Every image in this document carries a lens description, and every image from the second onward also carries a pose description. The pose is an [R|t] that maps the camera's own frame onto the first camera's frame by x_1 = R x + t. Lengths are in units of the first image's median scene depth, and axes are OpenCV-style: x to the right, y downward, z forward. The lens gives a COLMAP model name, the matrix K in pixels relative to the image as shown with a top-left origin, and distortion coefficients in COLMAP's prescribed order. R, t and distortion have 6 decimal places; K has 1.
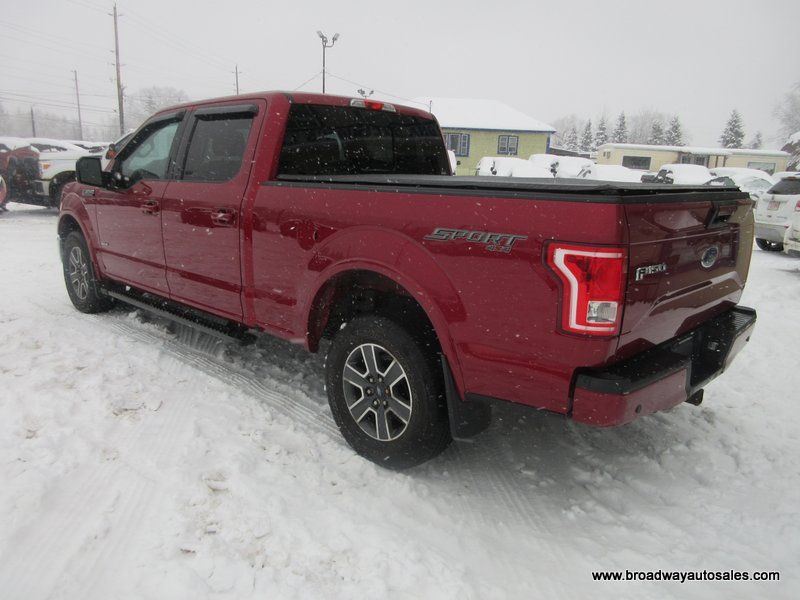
lens RADIAL K [[611.0, 0, 400.0], [0, 611.0, 300.0], [0, 0, 1]] dist [0.004857, -0.004363]
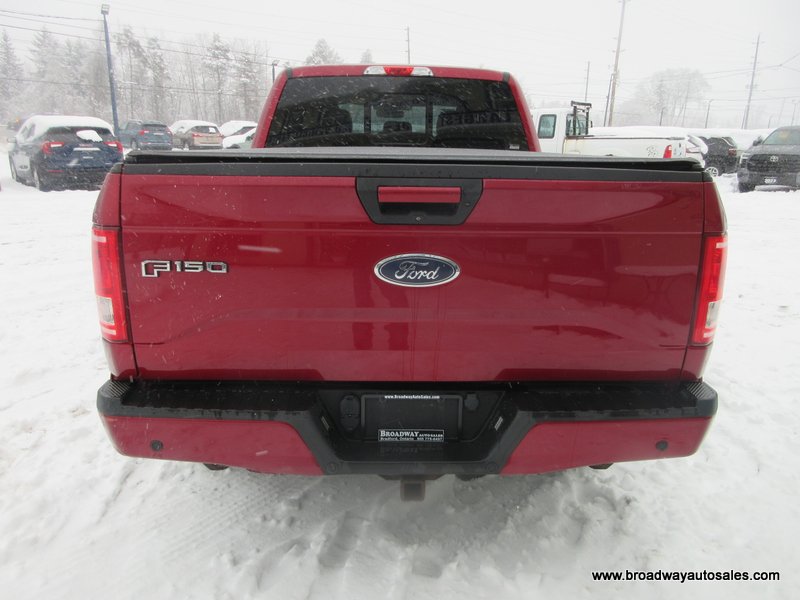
lens RADIAL K [[611.0, 0, 400.0], [0, 611.0, 300.0], [0, 0, 1]] dist [0.004857, -0.004363]
pose [[0.716308, 0.163517, -0.678354, 0.601787], [-0.147869, 0.985648, 0.081447, -0.058963], [0.681936, 0.041966, 0.730207, 0.353926]]
